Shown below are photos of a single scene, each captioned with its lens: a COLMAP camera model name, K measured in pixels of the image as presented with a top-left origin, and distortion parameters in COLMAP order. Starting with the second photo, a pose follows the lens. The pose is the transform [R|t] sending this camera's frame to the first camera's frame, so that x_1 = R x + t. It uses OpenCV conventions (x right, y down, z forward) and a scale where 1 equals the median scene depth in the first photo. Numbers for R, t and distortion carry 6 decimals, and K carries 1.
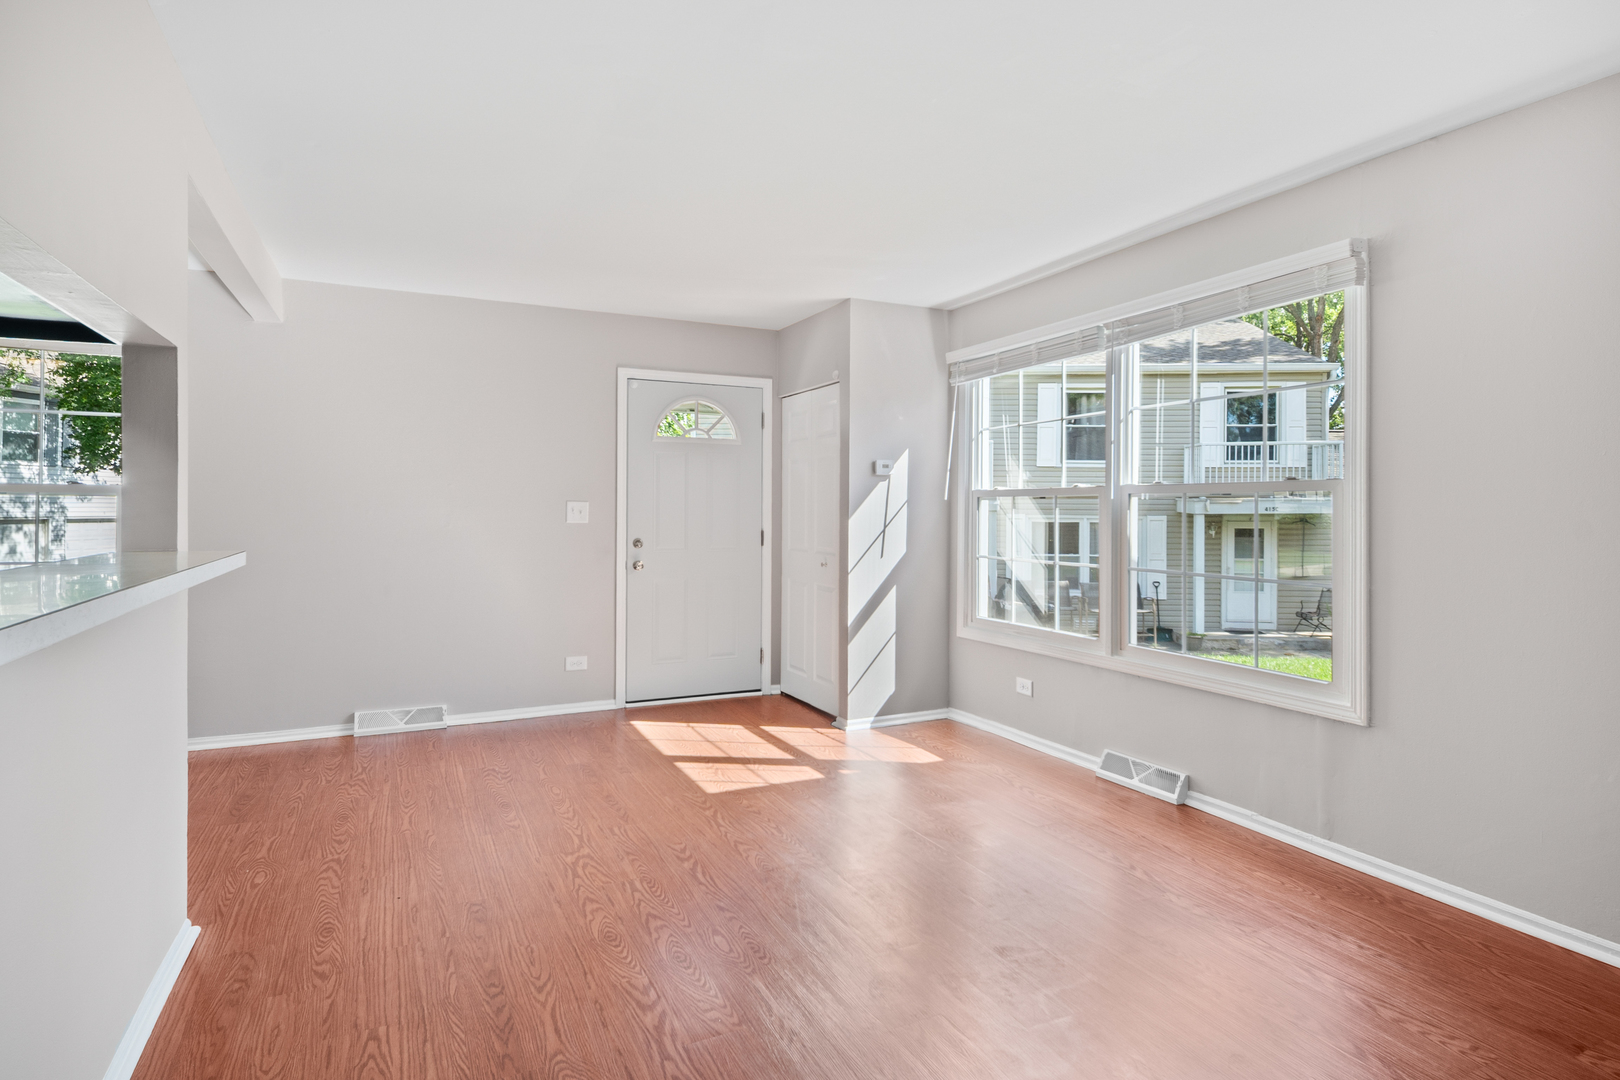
lens RADIAL K [[864.0, 0, 800.0], [0, 864.0, 519.0], [0, 0, 1]] dist [0.018104, -0.000018]
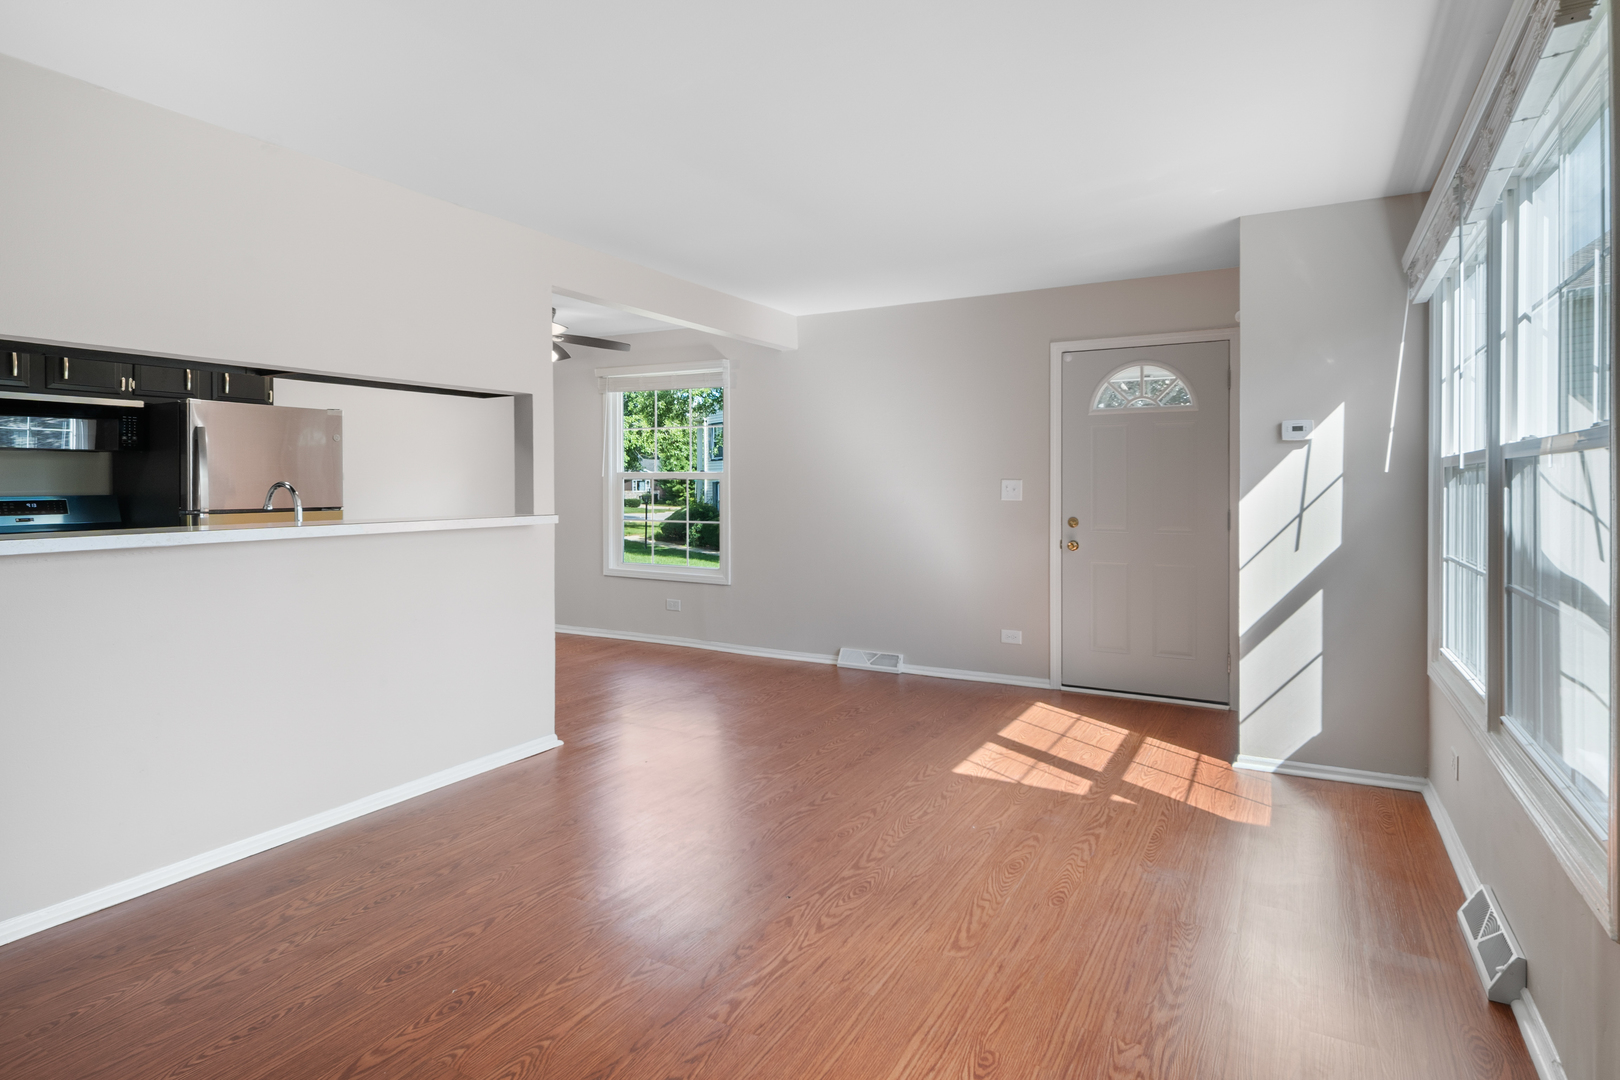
lens RADIAL K [[862.4, 0, 805.9], [0, 862.4, 502.3], [0, 0, 1]] dist [0.019582, -0.000124]
pose [[0.582046, 0.011945, -0.813068, 0.482358], [-0.005678, 0.999927, 0.010626, -0.002802], [0.813136, -0.001568, 0.582072, 0.226261]]
